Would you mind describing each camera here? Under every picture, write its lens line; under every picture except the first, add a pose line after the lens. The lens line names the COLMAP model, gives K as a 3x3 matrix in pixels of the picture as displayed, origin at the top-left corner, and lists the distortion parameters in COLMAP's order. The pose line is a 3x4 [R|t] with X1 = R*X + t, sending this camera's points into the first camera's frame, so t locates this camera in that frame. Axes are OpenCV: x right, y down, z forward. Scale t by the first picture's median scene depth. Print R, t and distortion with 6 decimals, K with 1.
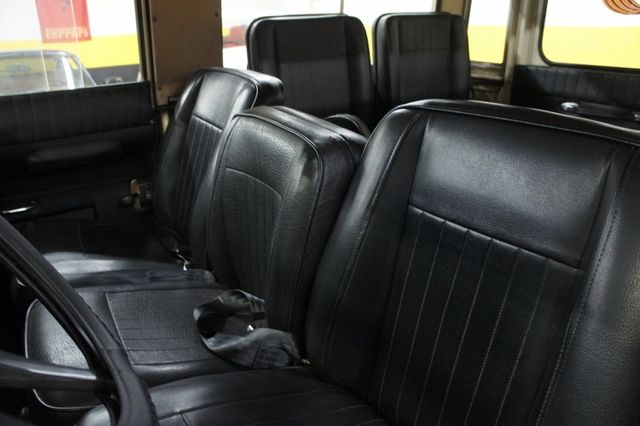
lens RADIAL K [[499.3, 0, 315.6], [0, 499.3, 210.9], [0, 0, 1]] dist [-0.171258, 0.110114]
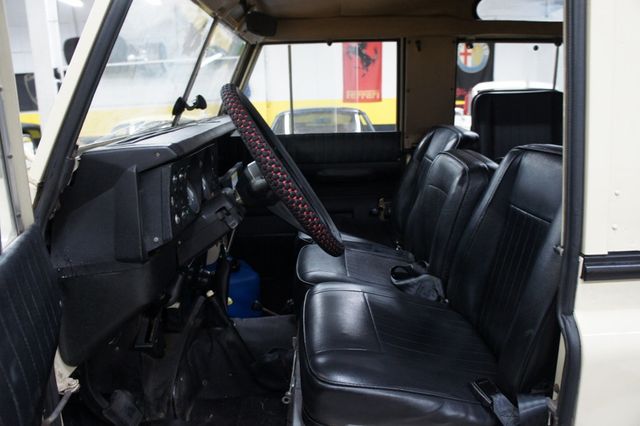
lens RADIAL K [[499.3, 0, 321.5], [0, 499.3, 213.3], [0, 0, 1]] dist [-0.171258, 0.110114]
pose [[0.854893, 0.116662, -0.505518, 0.239917], [-0.176600, 0.981637, -0.072113, 0.125808], [0.487823, 0.150924, 0.859797, -0.370399]]
